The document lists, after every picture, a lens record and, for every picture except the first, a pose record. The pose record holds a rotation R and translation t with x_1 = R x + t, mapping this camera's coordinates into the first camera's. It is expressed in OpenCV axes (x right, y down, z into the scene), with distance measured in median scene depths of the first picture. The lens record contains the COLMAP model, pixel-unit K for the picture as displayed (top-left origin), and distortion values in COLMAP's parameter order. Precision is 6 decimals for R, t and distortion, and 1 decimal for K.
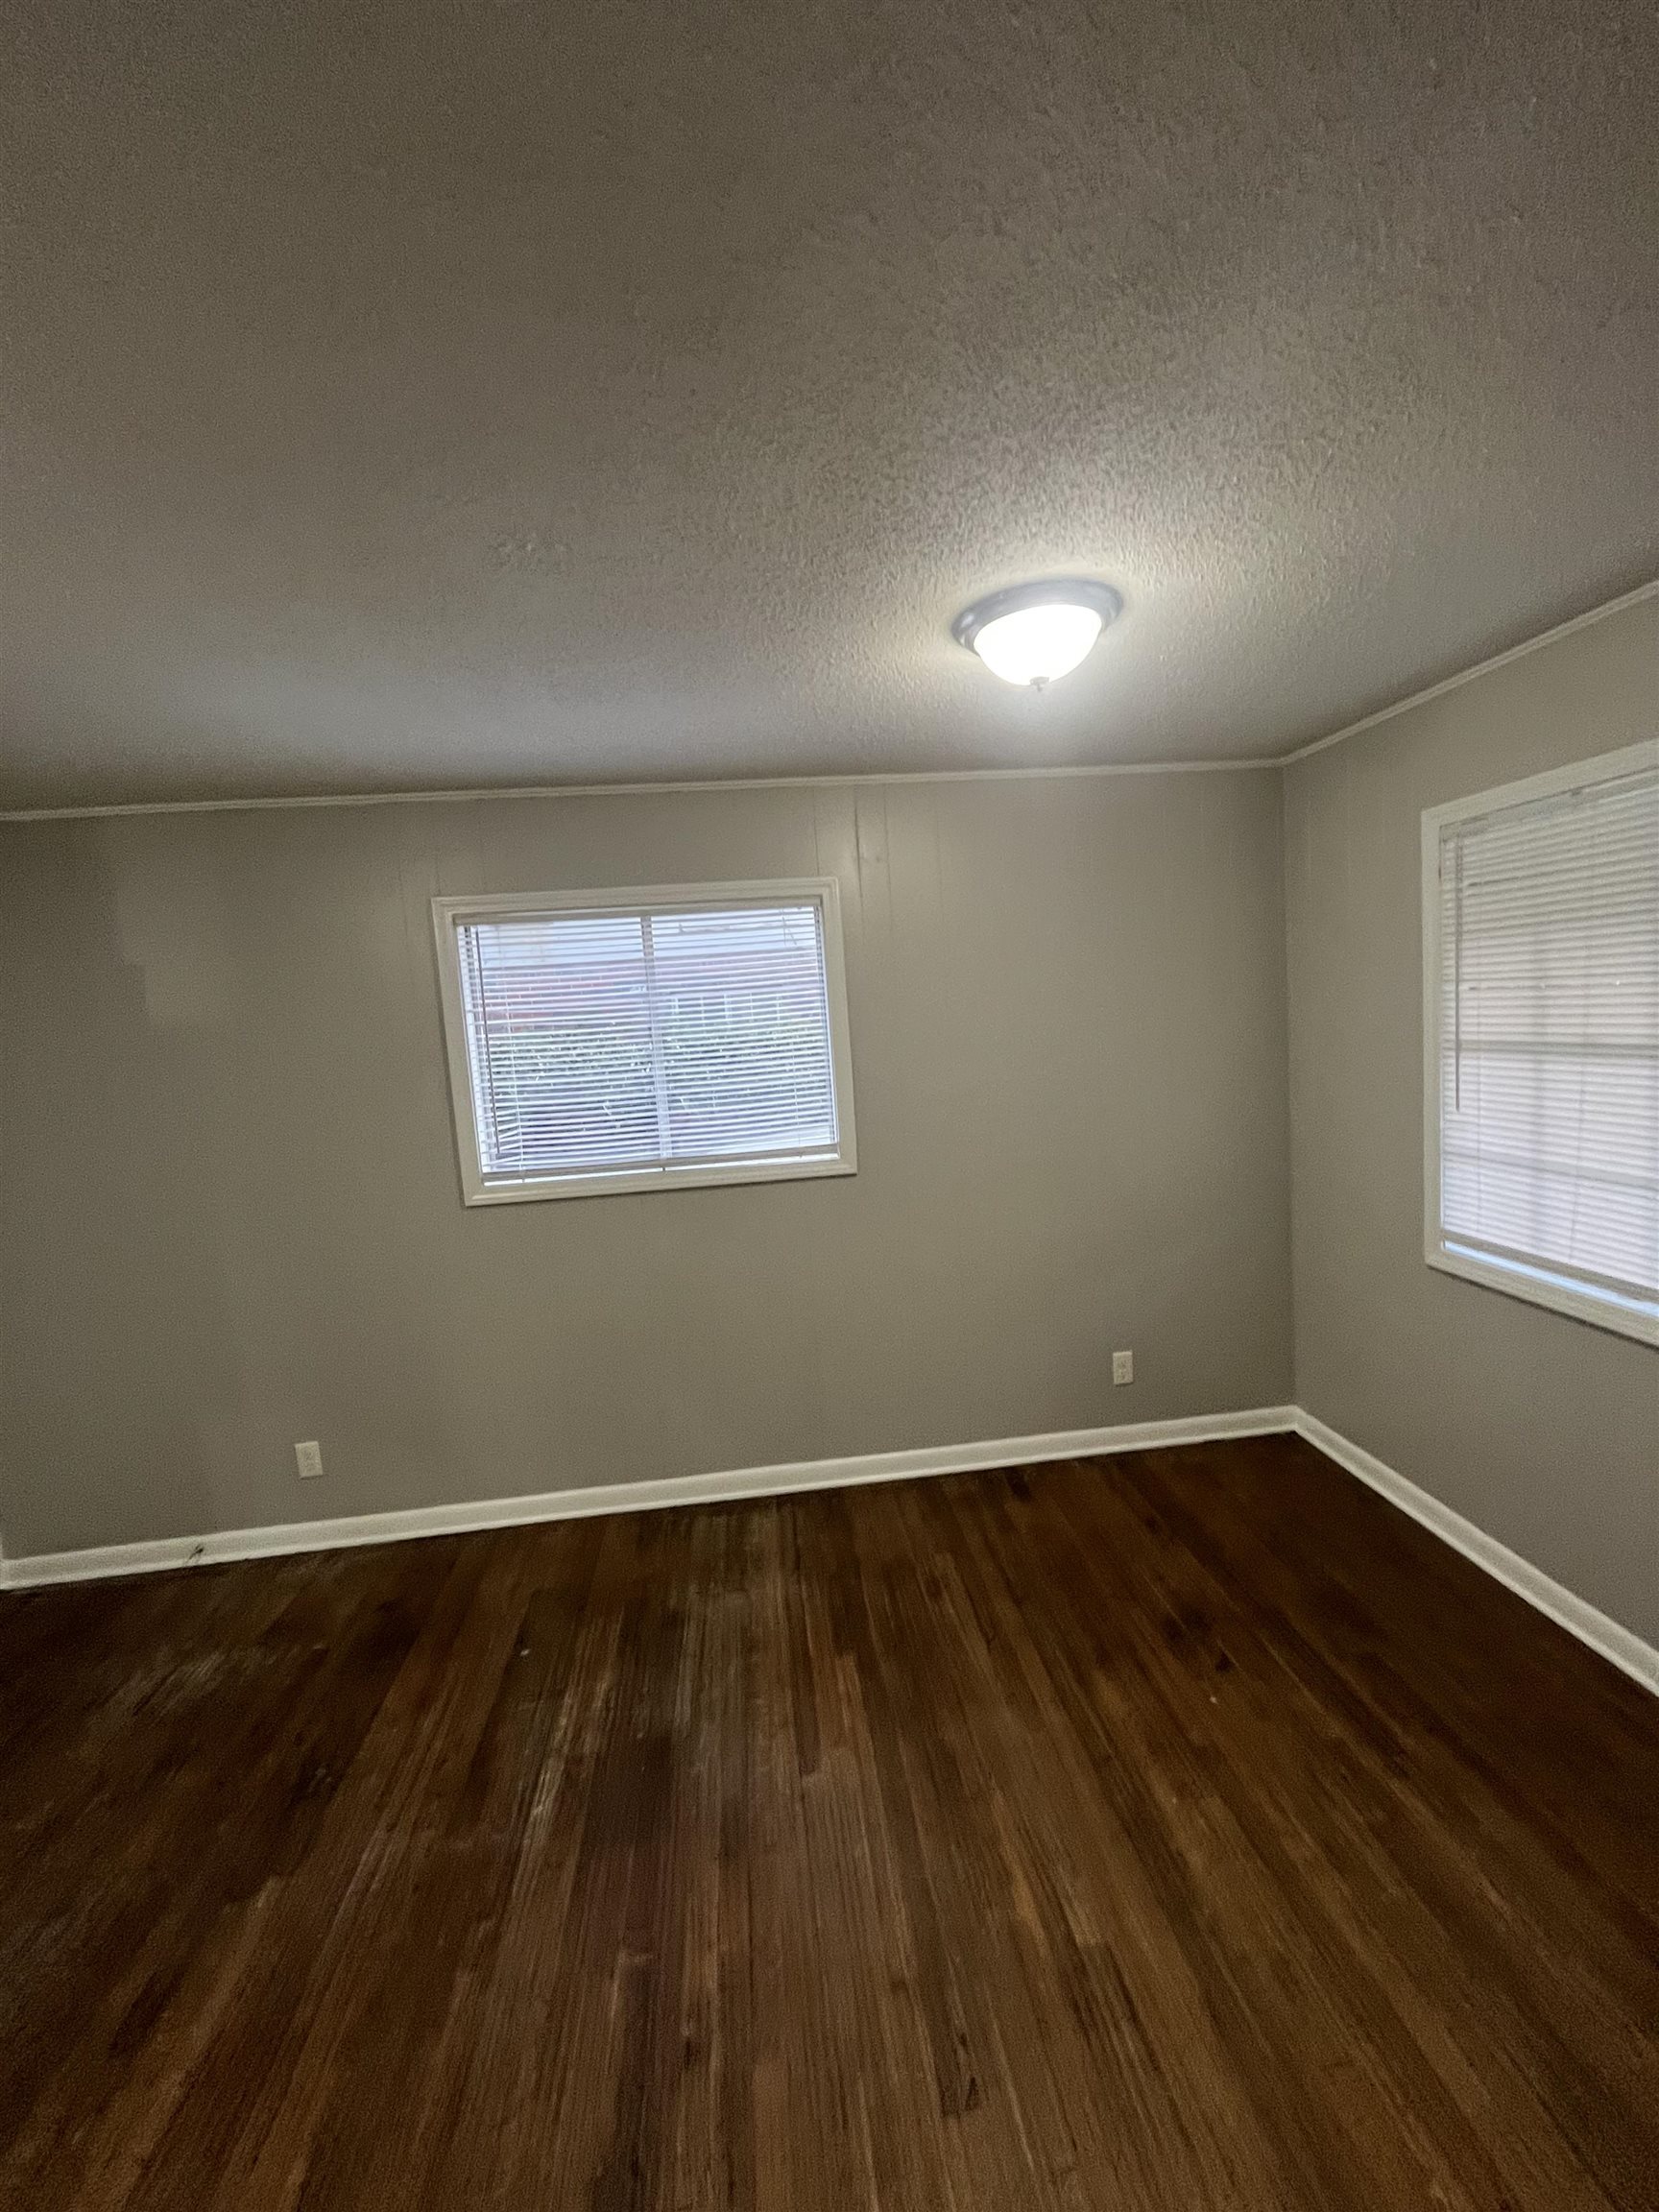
lens RADIAL K [[902.0, 0, 848.3], [0, 902.0, 1111.9], [0, 0, 1]] dist [-0.008097, 0.000317]
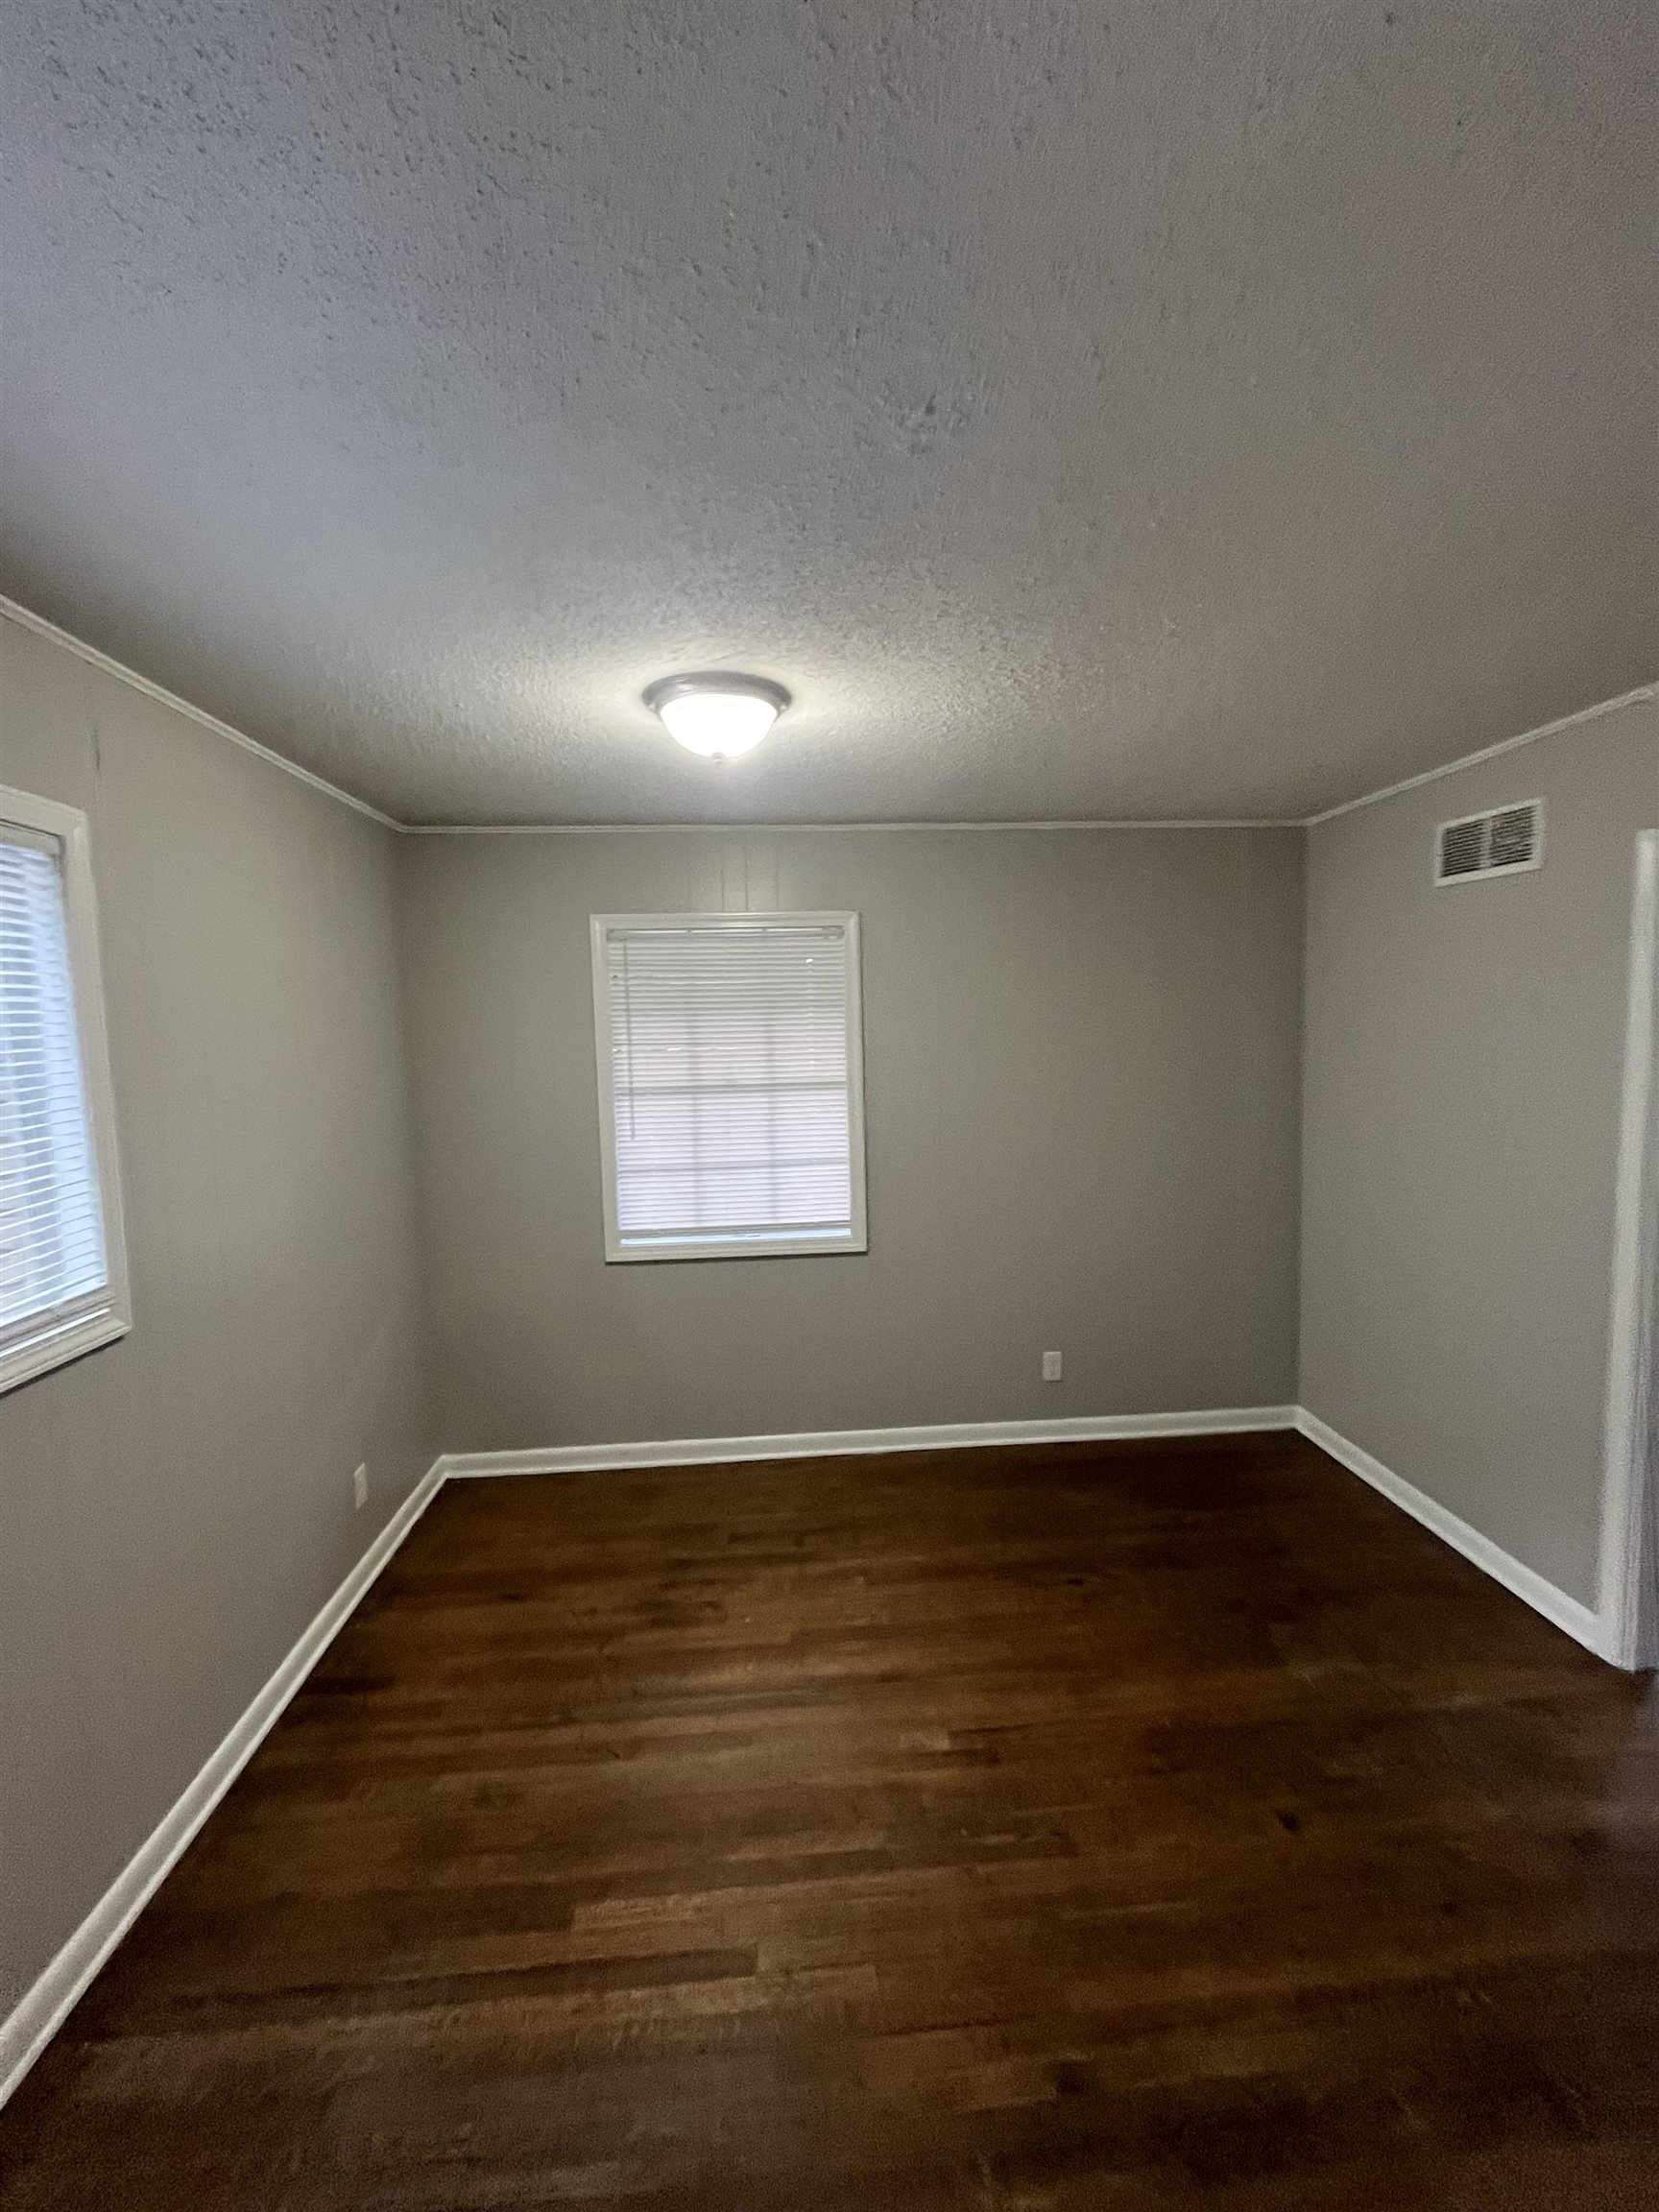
lens RADIAL K [[902.0, 0, 834.4], [0, 902.0, 1101.2], [0, 0, 1]] dist [-0.008097, 0.000317]
pose [[0.034676, -0.013492, 0.999308, -0.685777], [0.124260, 0.992208, 0.009084, -0.032648], [-0.991644, 0.123859, 0.036082, 0.651297]]
